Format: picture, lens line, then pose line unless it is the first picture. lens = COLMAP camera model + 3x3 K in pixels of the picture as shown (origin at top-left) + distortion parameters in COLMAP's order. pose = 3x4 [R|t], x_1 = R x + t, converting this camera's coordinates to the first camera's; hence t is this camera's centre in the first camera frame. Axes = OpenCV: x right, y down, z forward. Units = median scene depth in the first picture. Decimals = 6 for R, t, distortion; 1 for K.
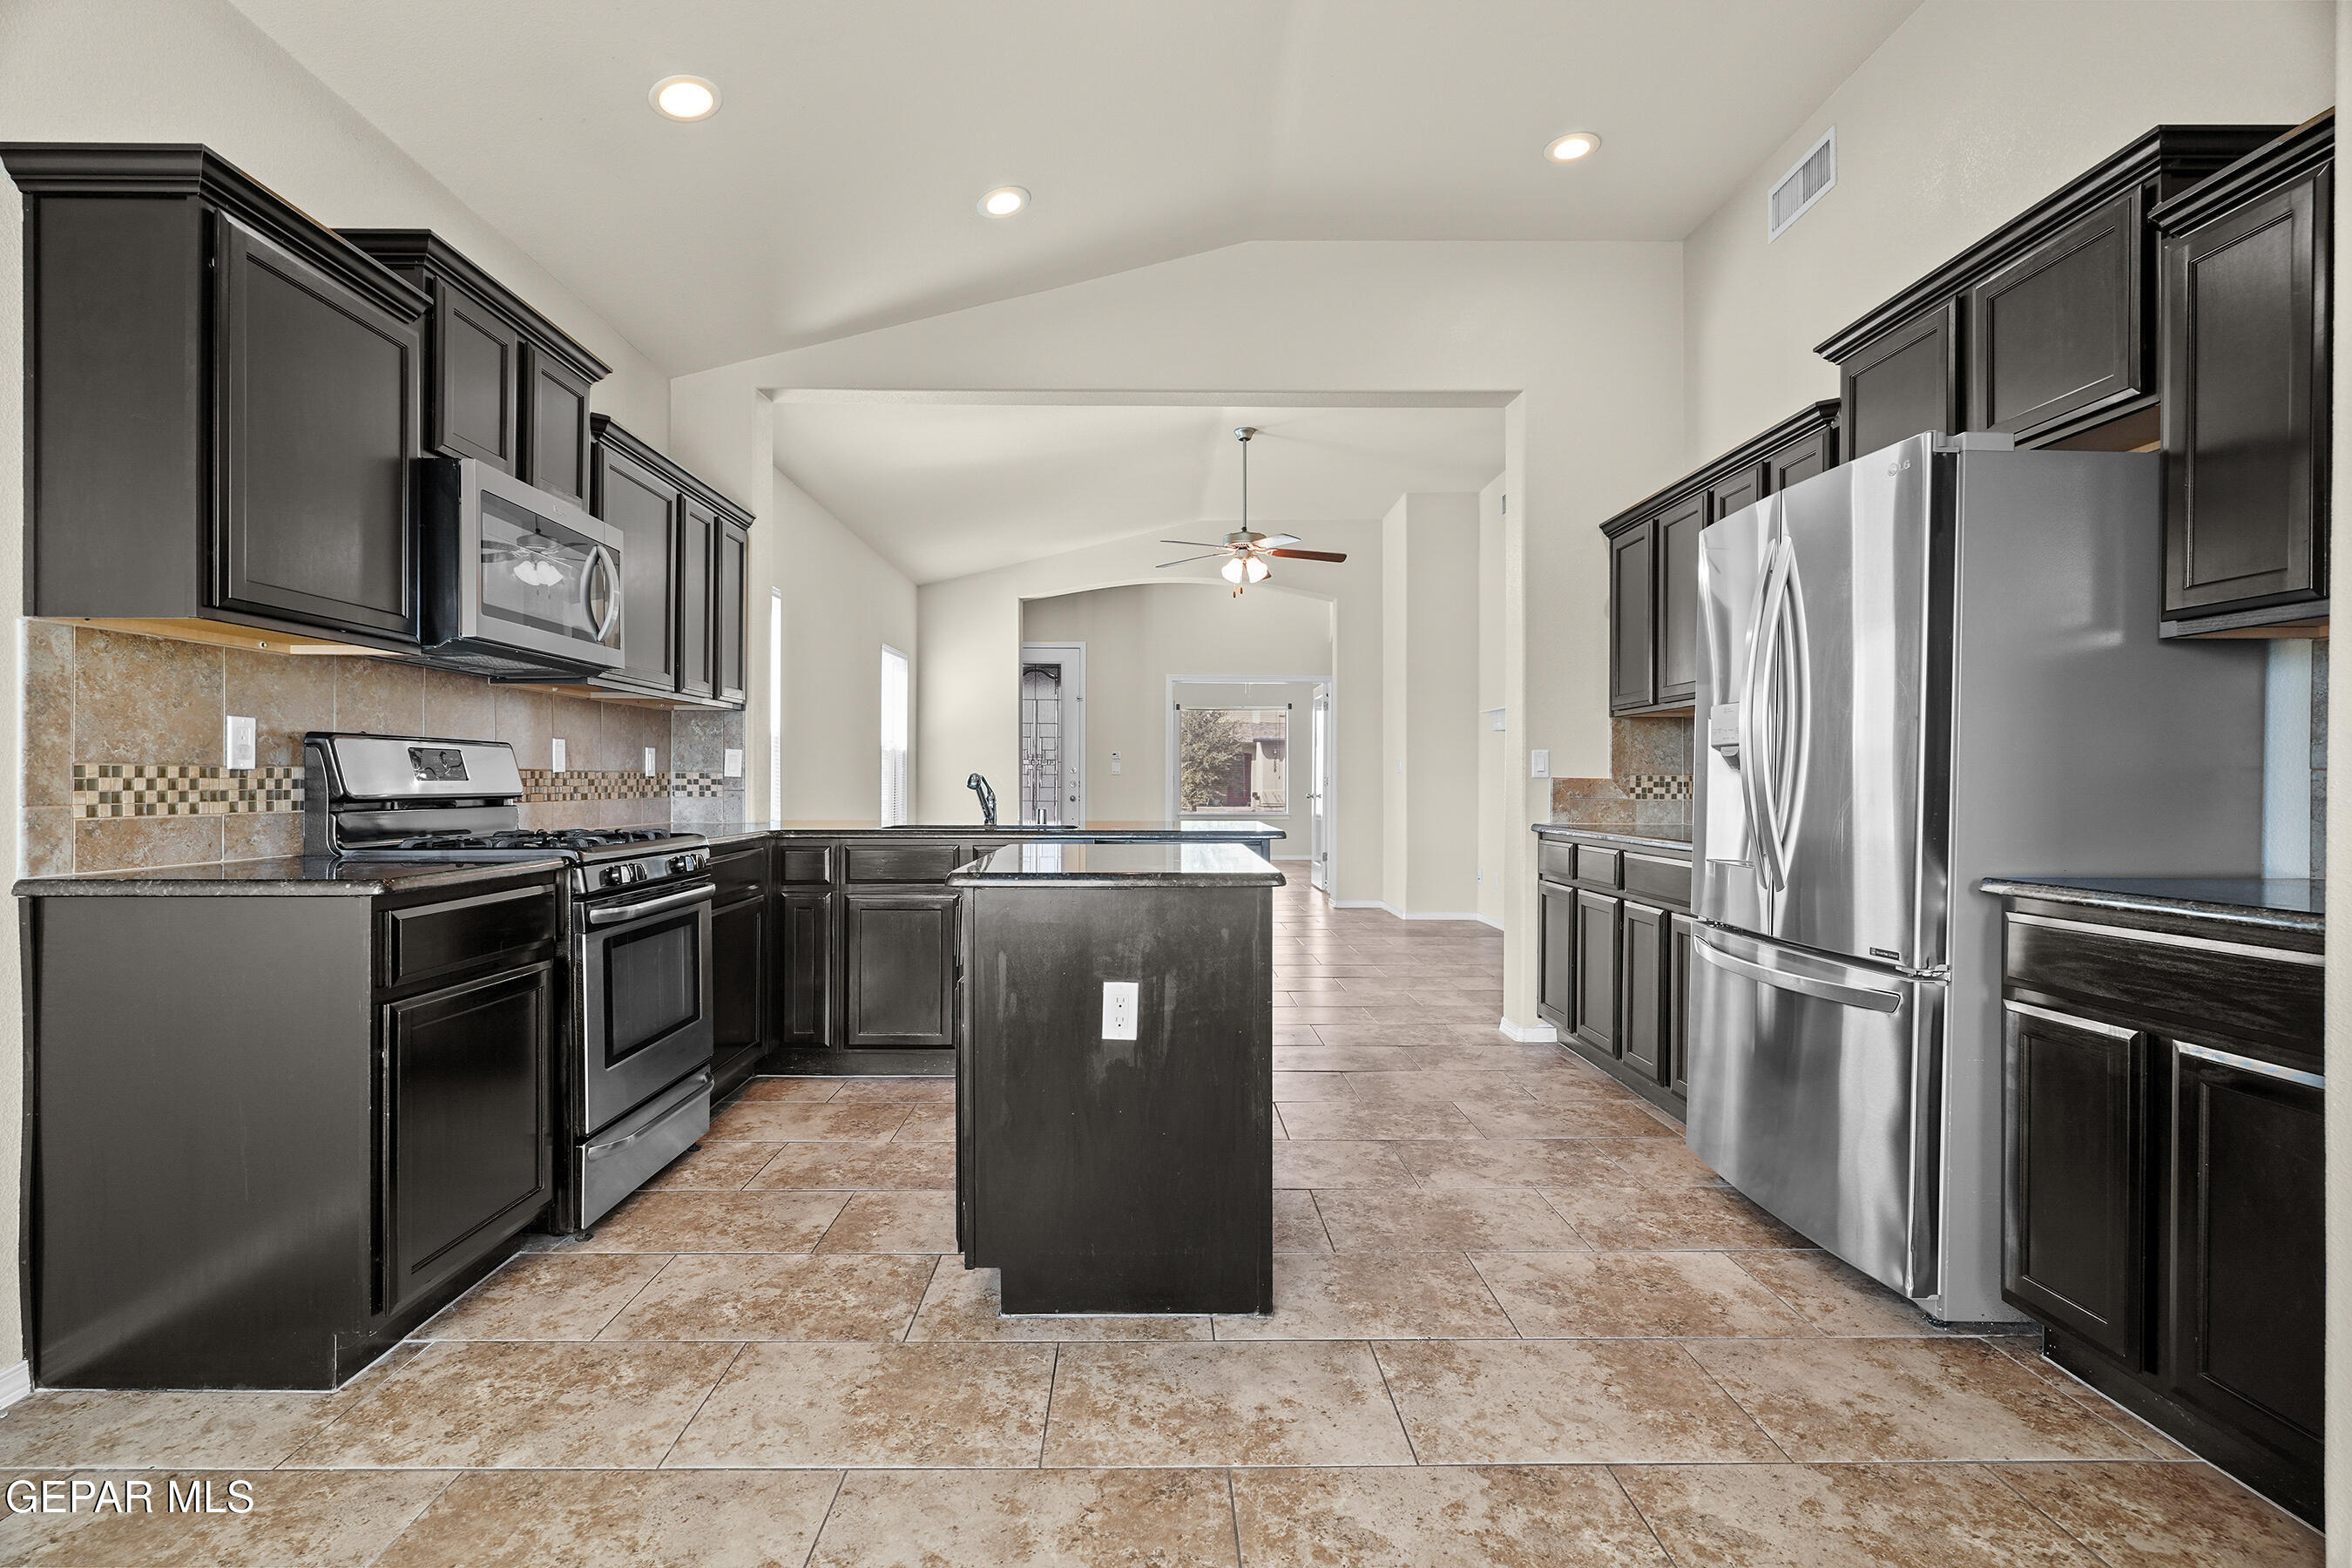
lens RADIAL K [[1121.0, 0, 1164.9], [0, 1121.0, 781.3], [0, 0, 1]] dist [-0.009319, 0.004562]
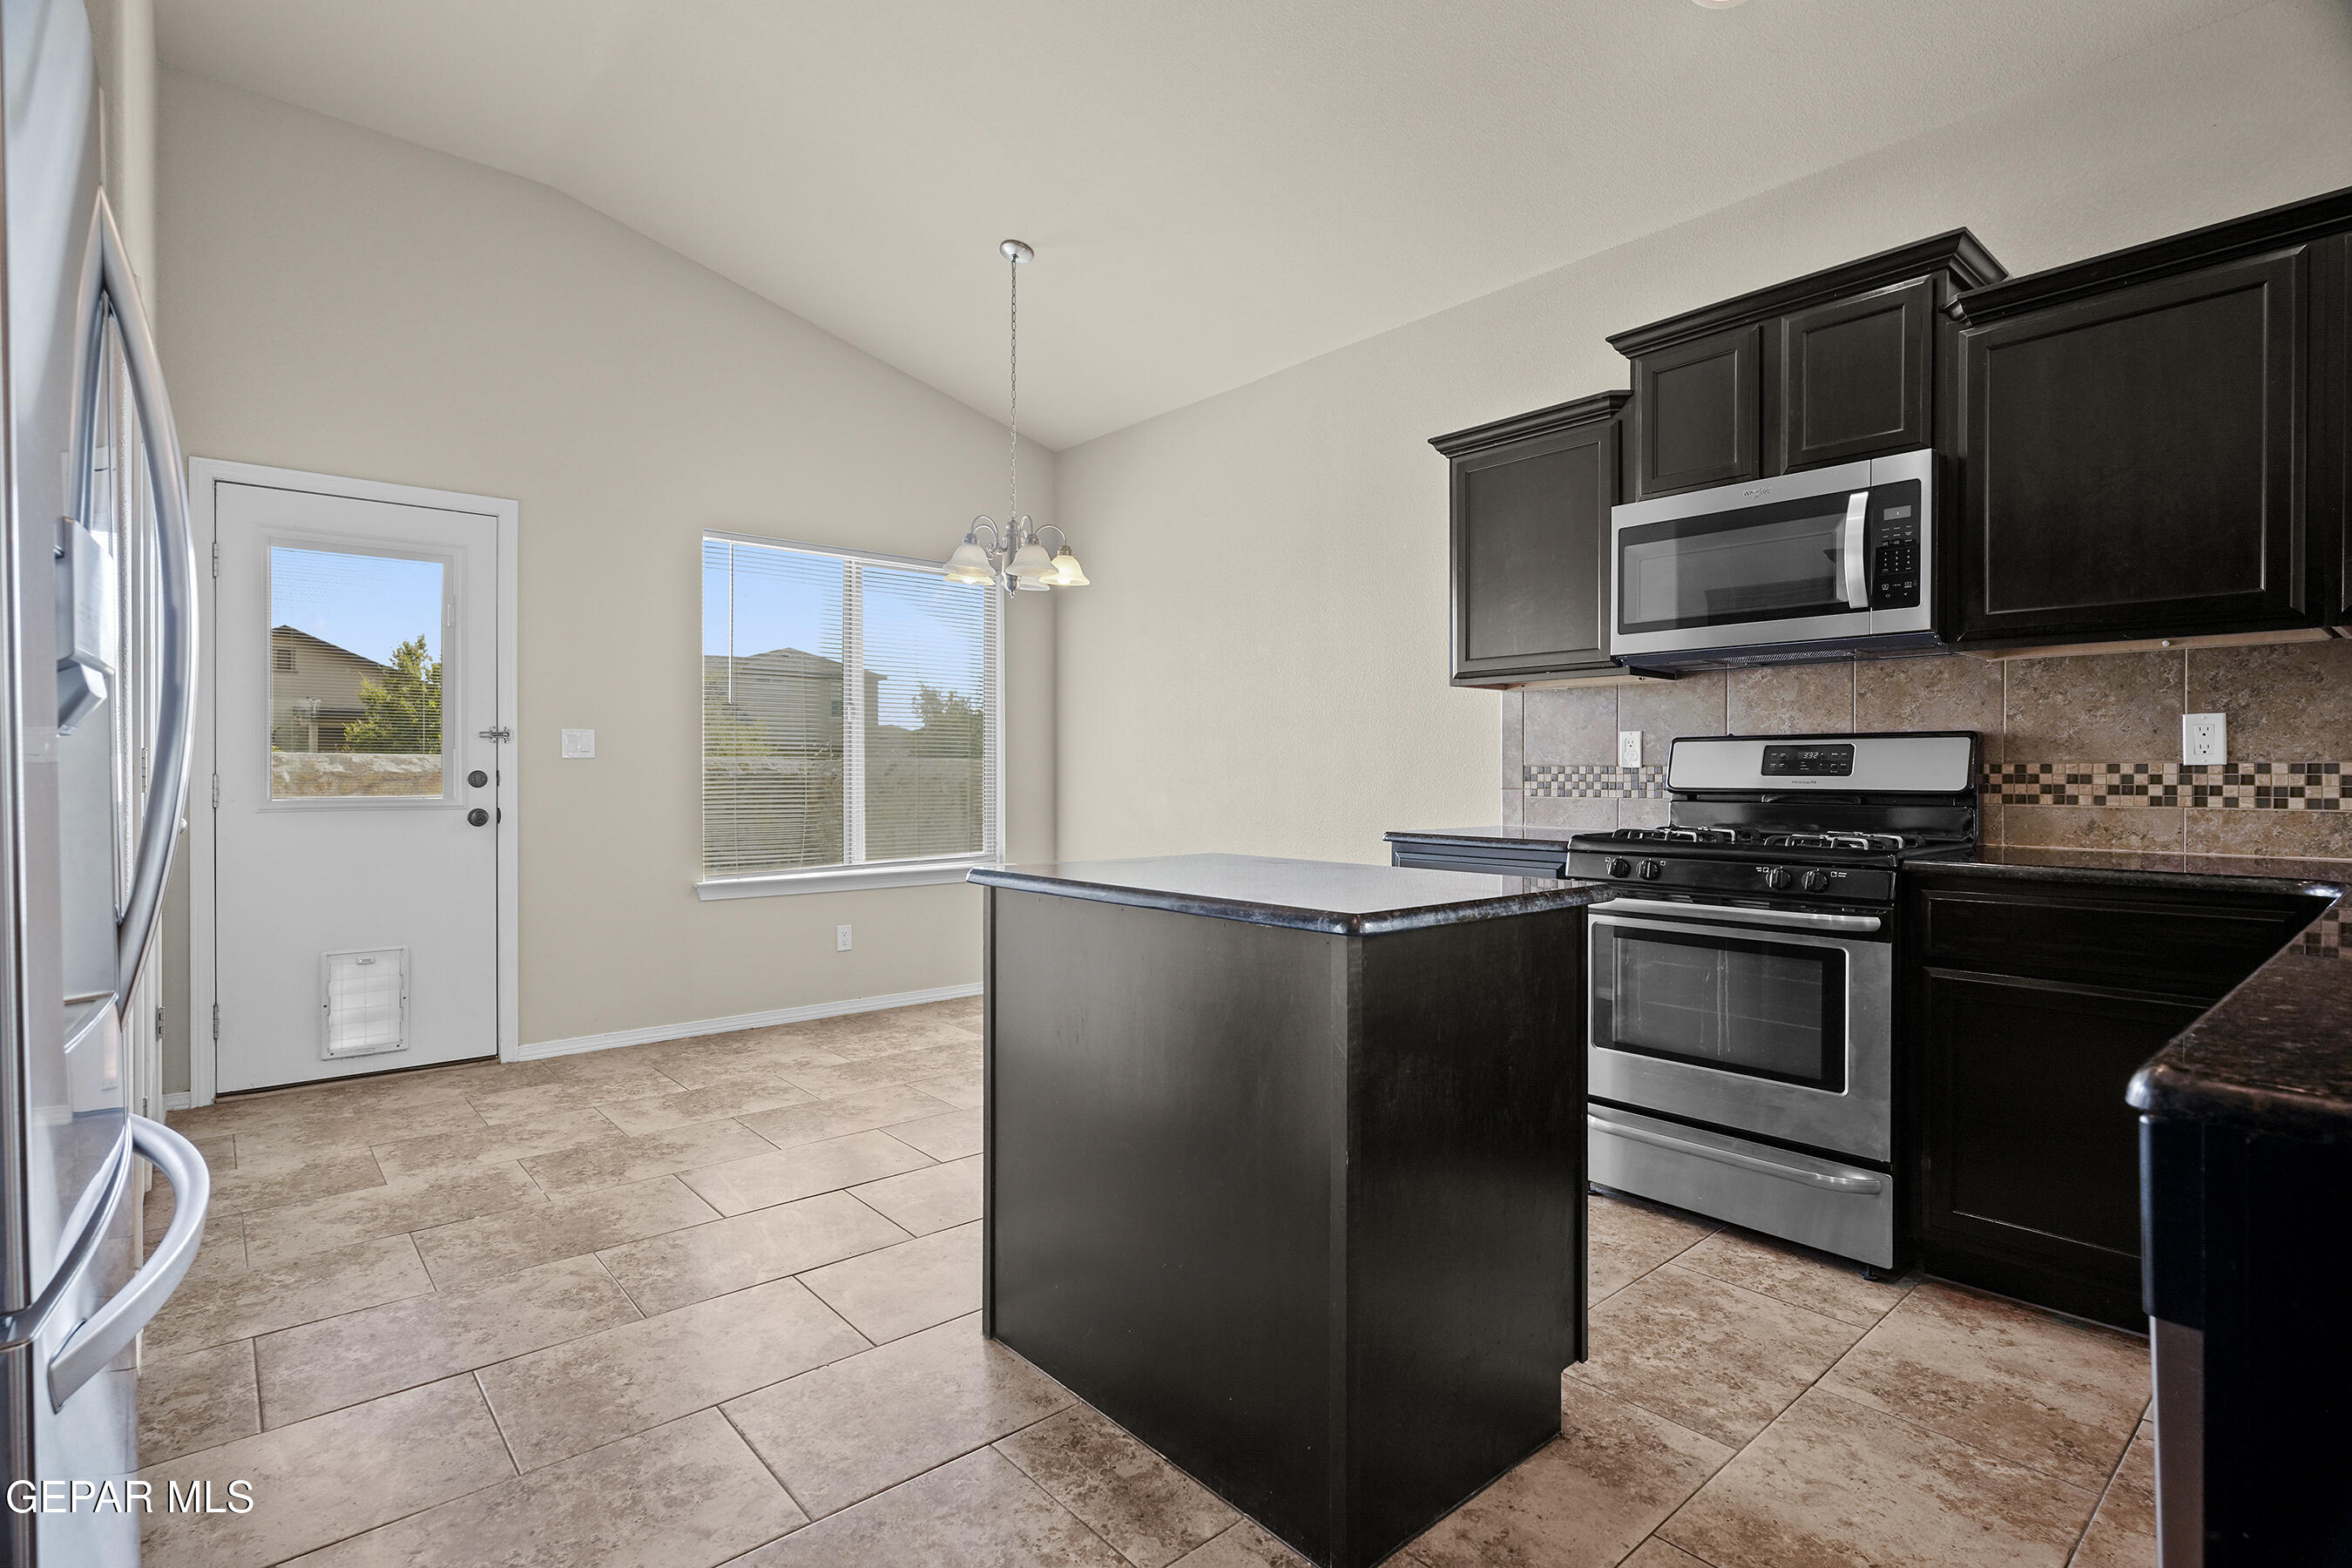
lens RADIAL K [[1121.0, 0, 1163.4], [0, 1121.0, 779.9], [0, 0, 1]] dist [-0.009319, 0.004562]
pose [[-0.770403, 0.001459, -0.637555, 0.551270], [-0.002447, 0.999983, 0.005245, -0.001486], [0.637552, 0.005601, -0.770387, 1.720023]]
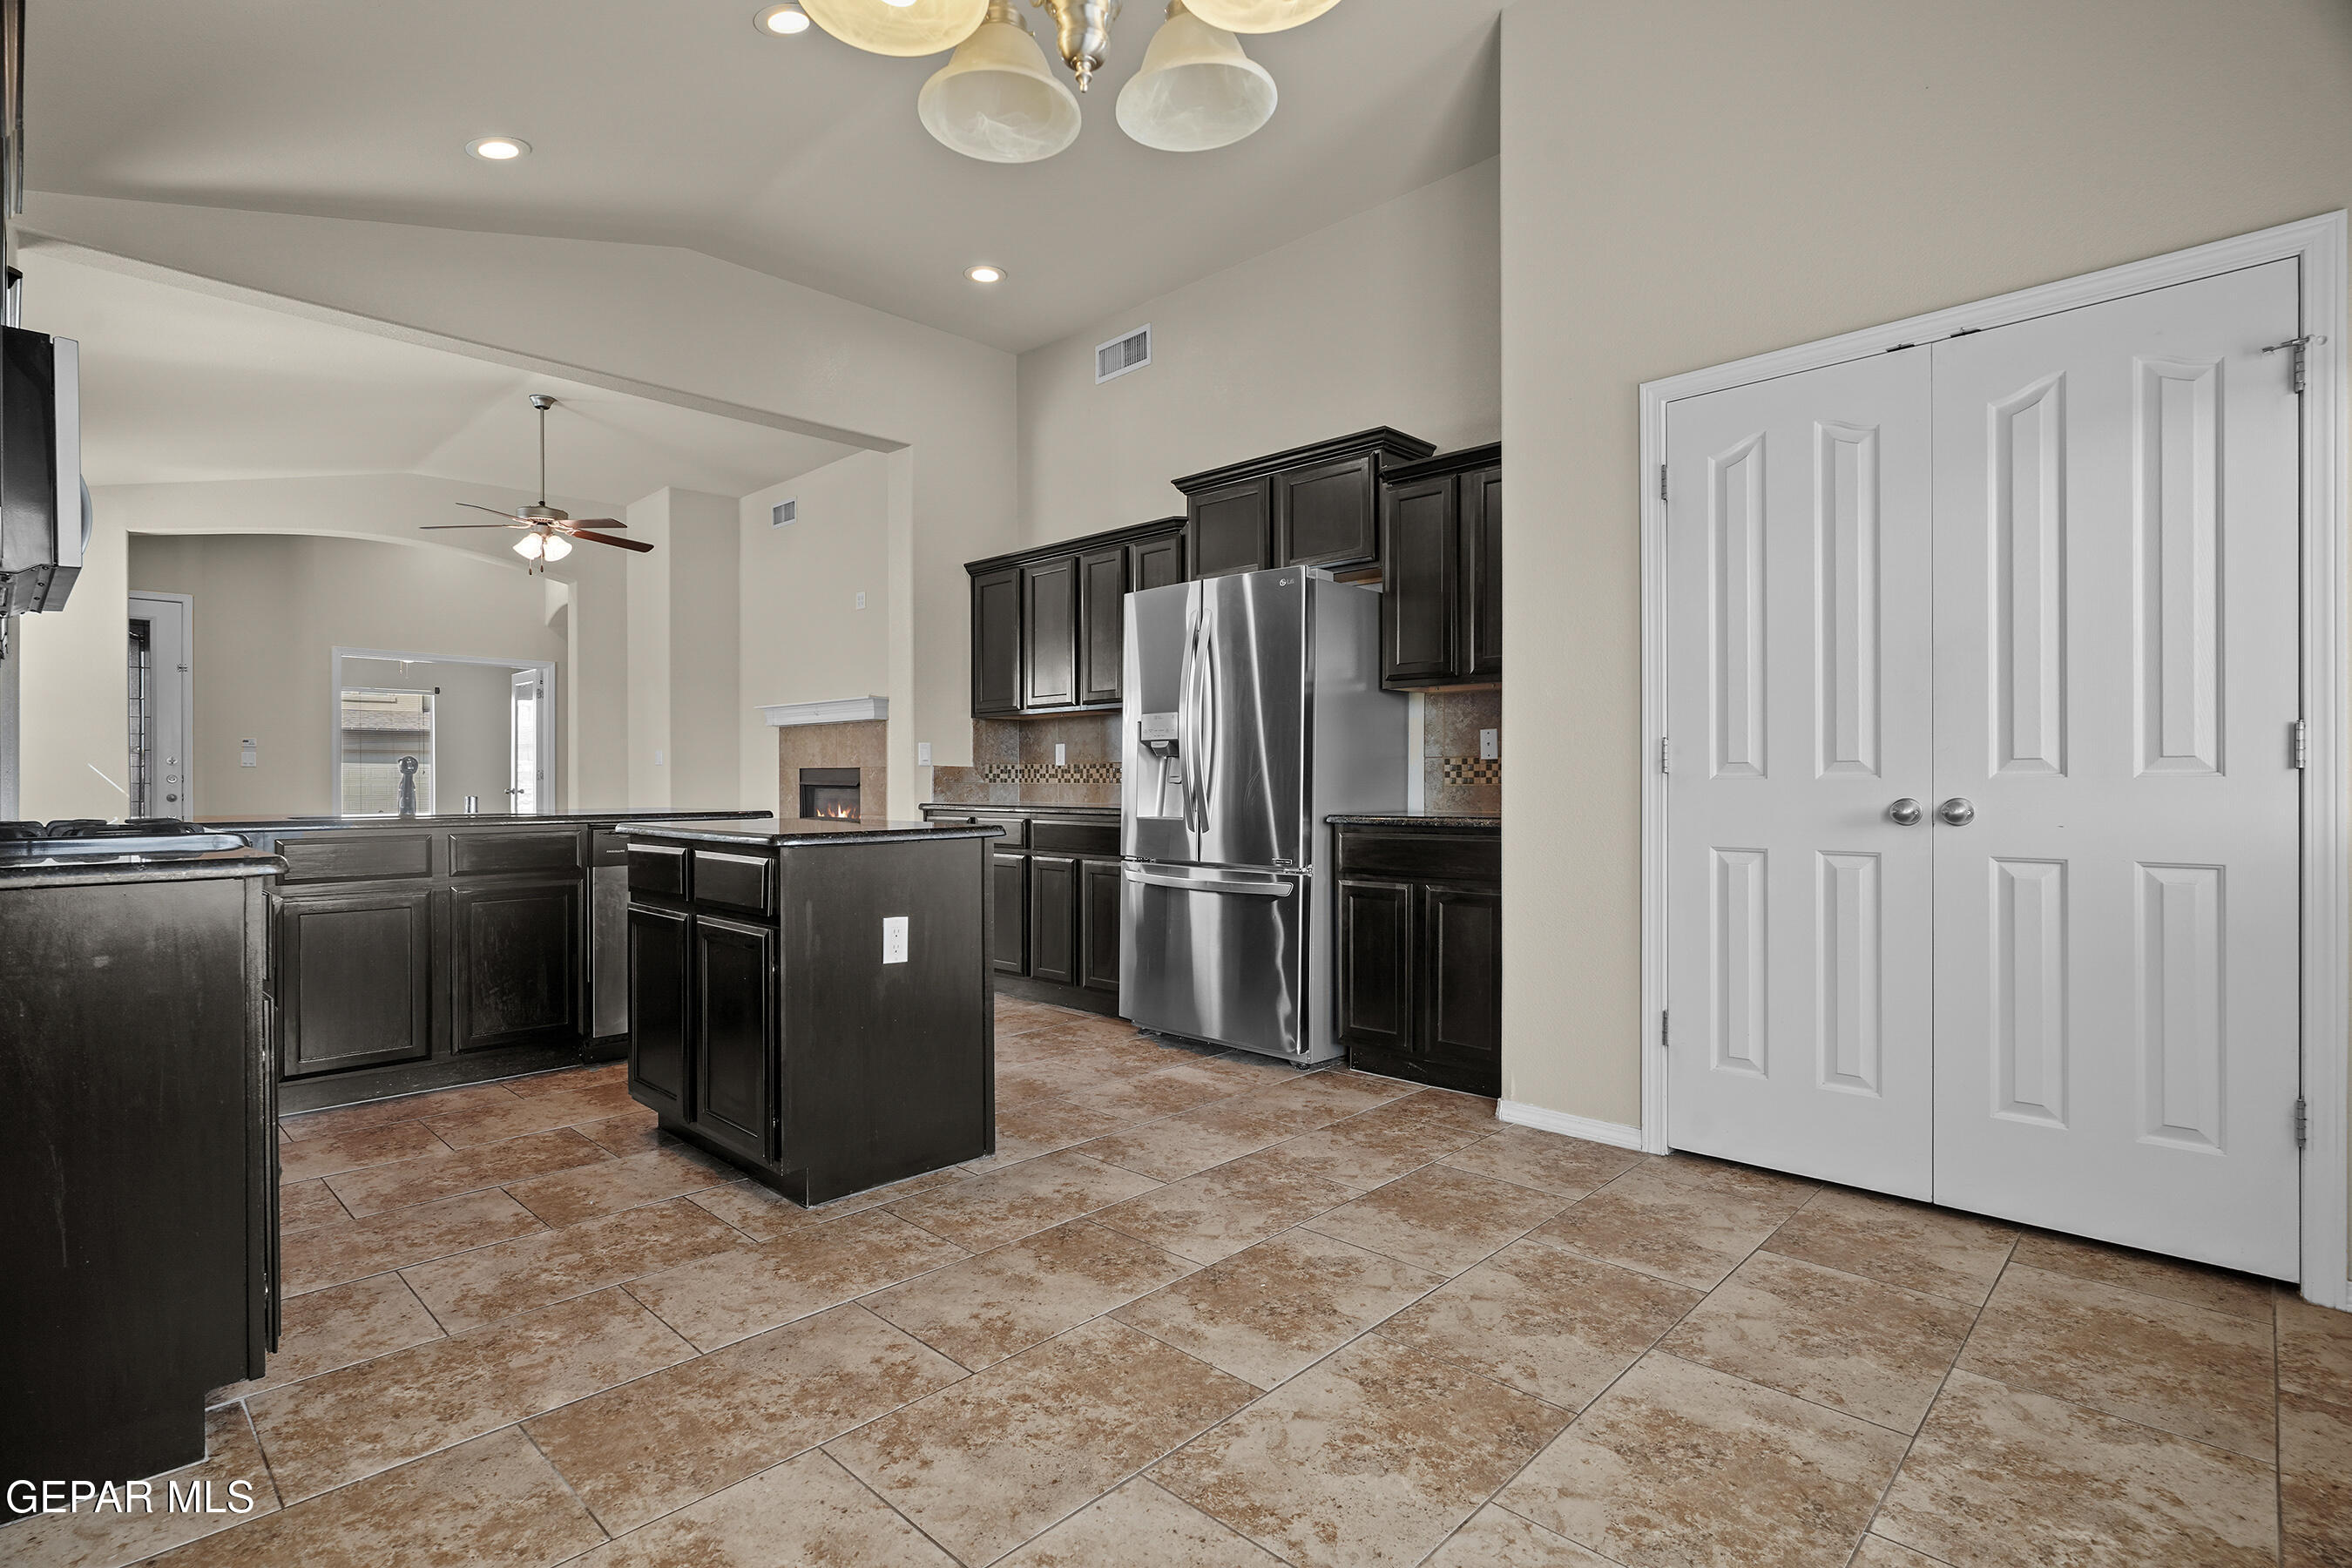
lens RADIAL K [[1121.0, 0, 1159.4], [0, 1121.0, 785.0], [0, 0, 1]] dist [-0.009319, 0.004562]
pose [[0.711603, -0.006642, 0.702550, -0.666358], [0.003683, 0.999977, 0.005724, 0.022799], [-0.702572, -0.001486, 0.711611, -0.096905]]
